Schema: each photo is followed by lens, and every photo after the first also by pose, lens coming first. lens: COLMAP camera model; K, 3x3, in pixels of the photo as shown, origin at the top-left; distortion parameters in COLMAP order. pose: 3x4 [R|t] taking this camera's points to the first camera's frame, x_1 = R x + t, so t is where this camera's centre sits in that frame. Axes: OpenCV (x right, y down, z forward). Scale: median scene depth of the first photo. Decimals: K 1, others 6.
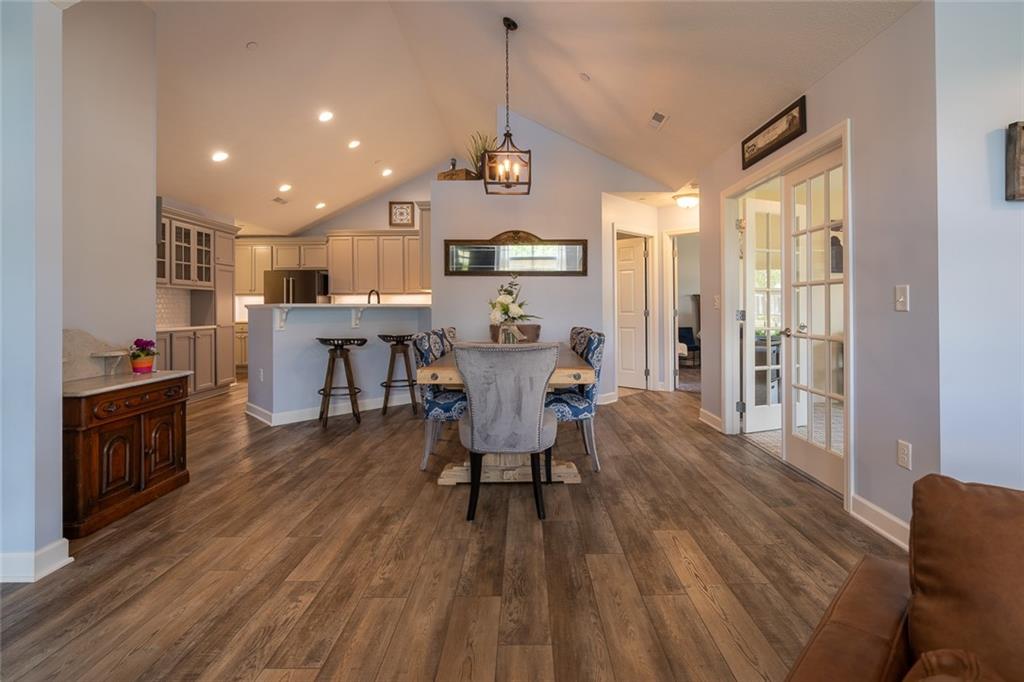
lens RADIAL K [[477.6, 0, 523.6], [0, 477.6, 303.2], [0, 0, 1]] dist [-0.002830, -0.000423]
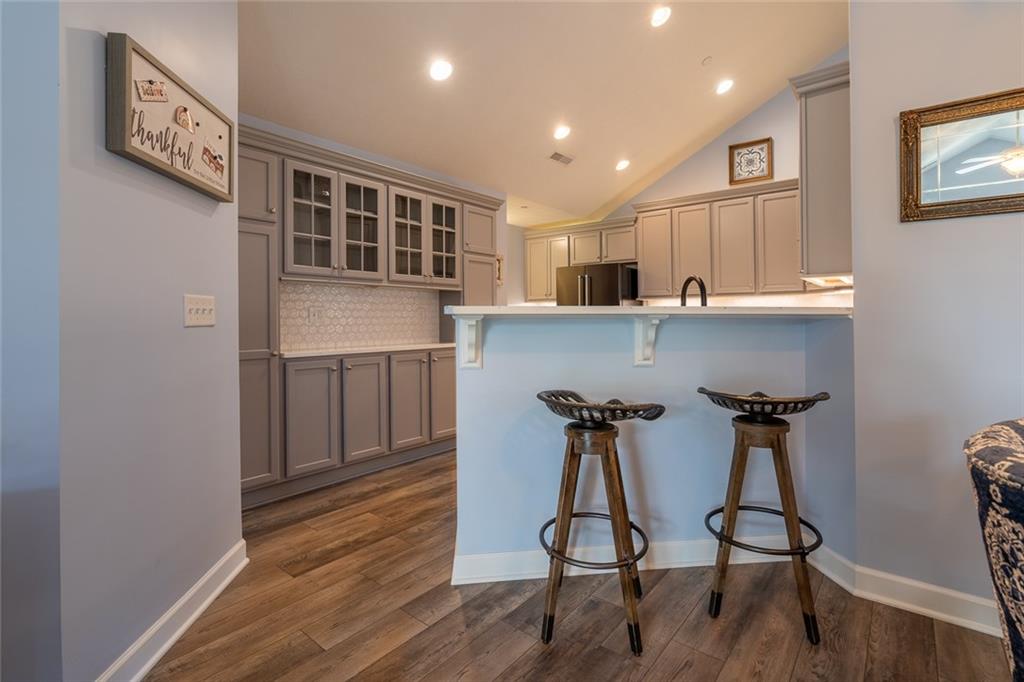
lens RADIAL K [[477.6, 0, 535.8], [0, 477.6, 314.6], [0, 0, 1]] dist [-0.002830, -0.000423]
pose [[0.789549, -0.001704, -0.613685, -0.155089], [0.003978, 0.999989, 0.002342, 0.005530], [0.613675, -0.004291, 0.789547, 0.552180]]
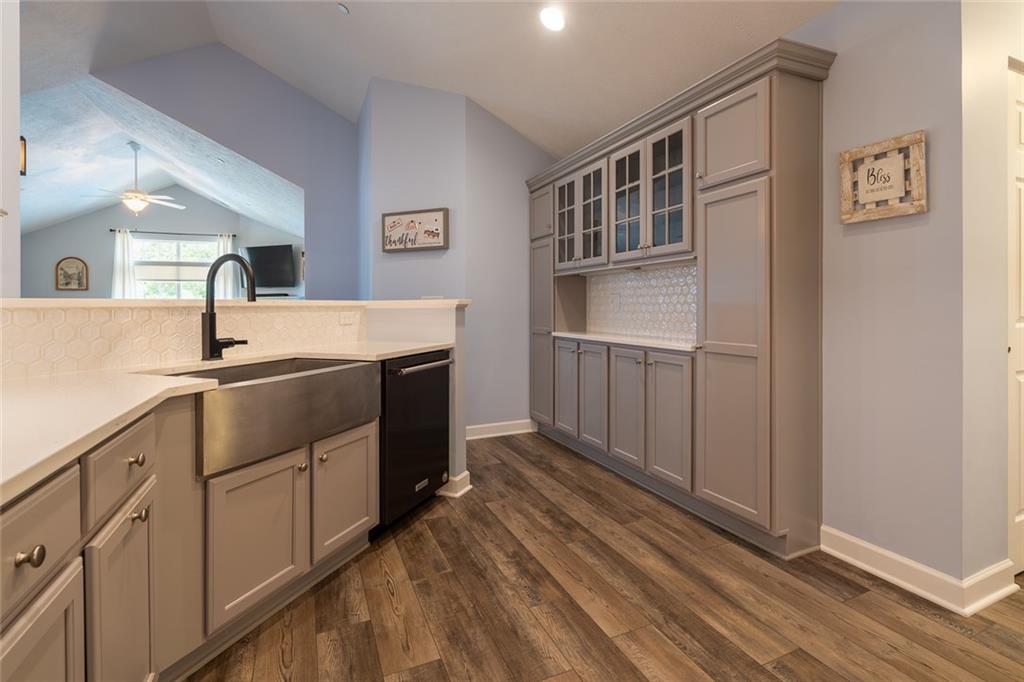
lens RADIAL K [[477.6, 0, 522.6], [0, 477.6, 302.8], [0, 0, 1]] dist [-0.002830, -0.000423]
pose [[-0.911392, 0.015948, -0.411231, -0.361865], [0.021529, 0.999728, -0.008943, 0.010788], [0.410976, -0.017005, -0.911487, 1.374275]]
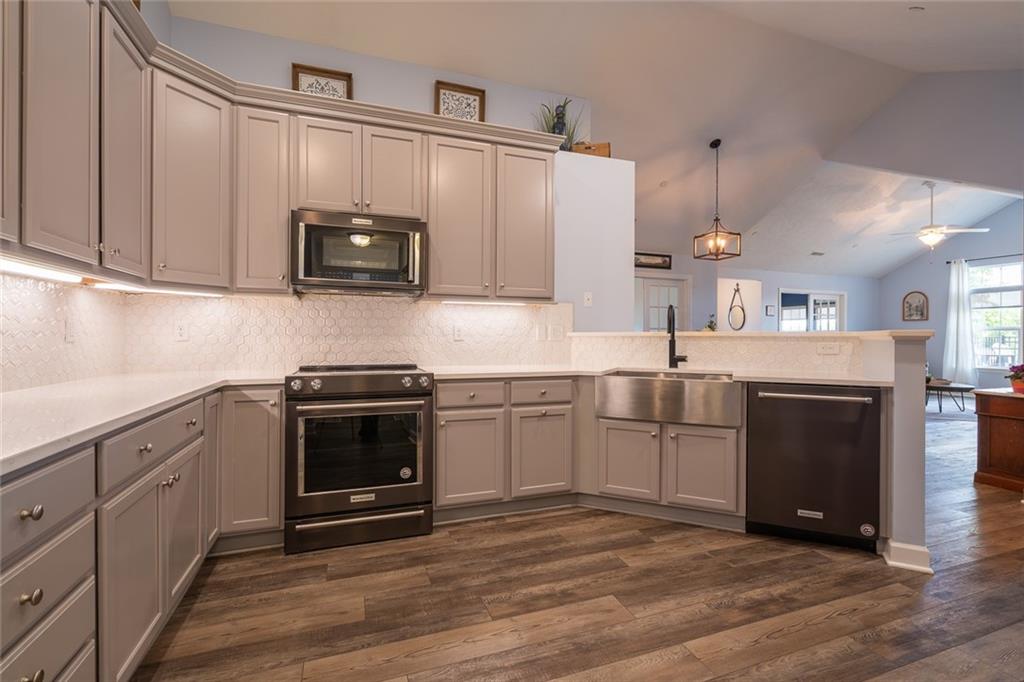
lens RADIAL K [[477.6, 0, 521.2], [0, 477.6, 324.1], [0, 0, 1]] dist [-0.002830, -0.000423]
pose [[-0.345755, 0.032899, 0.937748, -0.763904], [-0.007207, 0.999263, -0.037714, 0.013889], [-0.938297, -0.019798, -0.345263, 1.343986]]
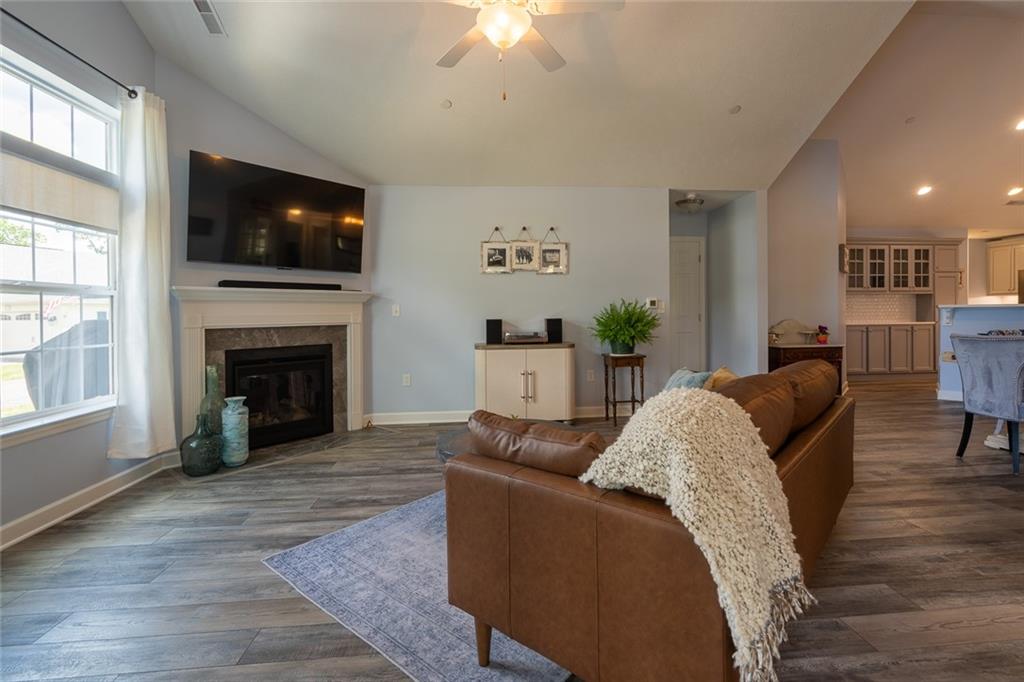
lens RADIAL K [[477.6, 0, 517.4], [0, 477.6, 320.1], [0, 0, 1]] dist [-0.002830, -0.000423]
pose [[0.083418, 0.022222, -0.996267, 0.524690], [0.017161, 0.999571, 0.023732, -0.006598], [0.996367, -0.019076, 0.083000, -0.194842]]
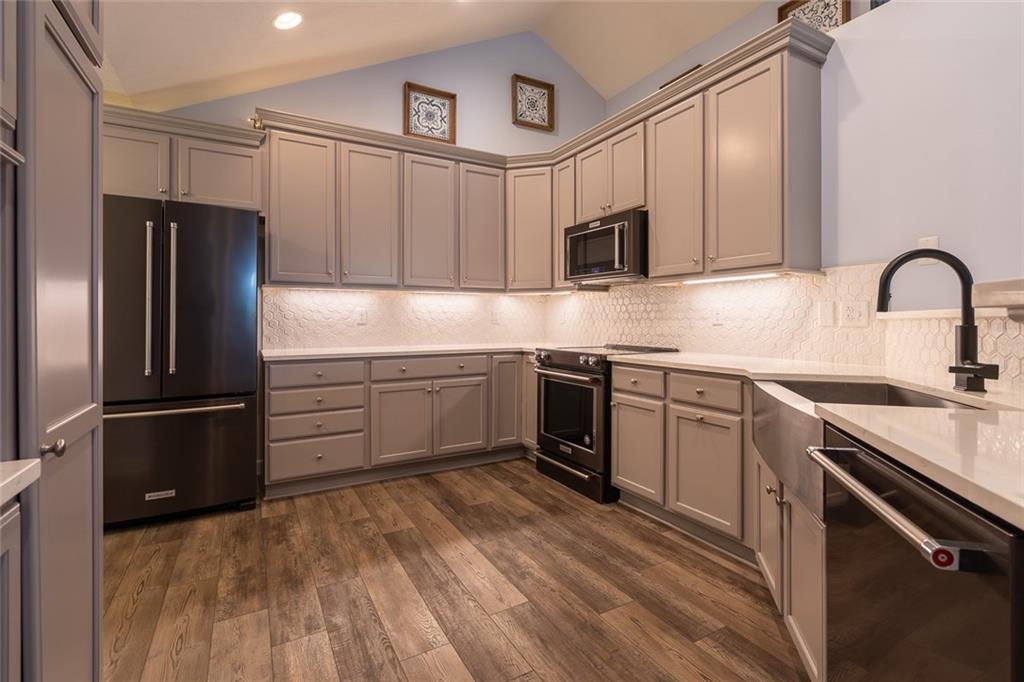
lens RADIAL K [[477.6, 0, 510.7], [0, 477.6, 304.4], [0, 0, 1]] dist [-0.002830, -0.000423]
pose [[0.879527, 0.028069, 0.475020, -0.621726], [-0.014845, 0.999391, -0.031567, 0.010134], [-0.475617, 0.020712, 0.879409, 0.879542]]
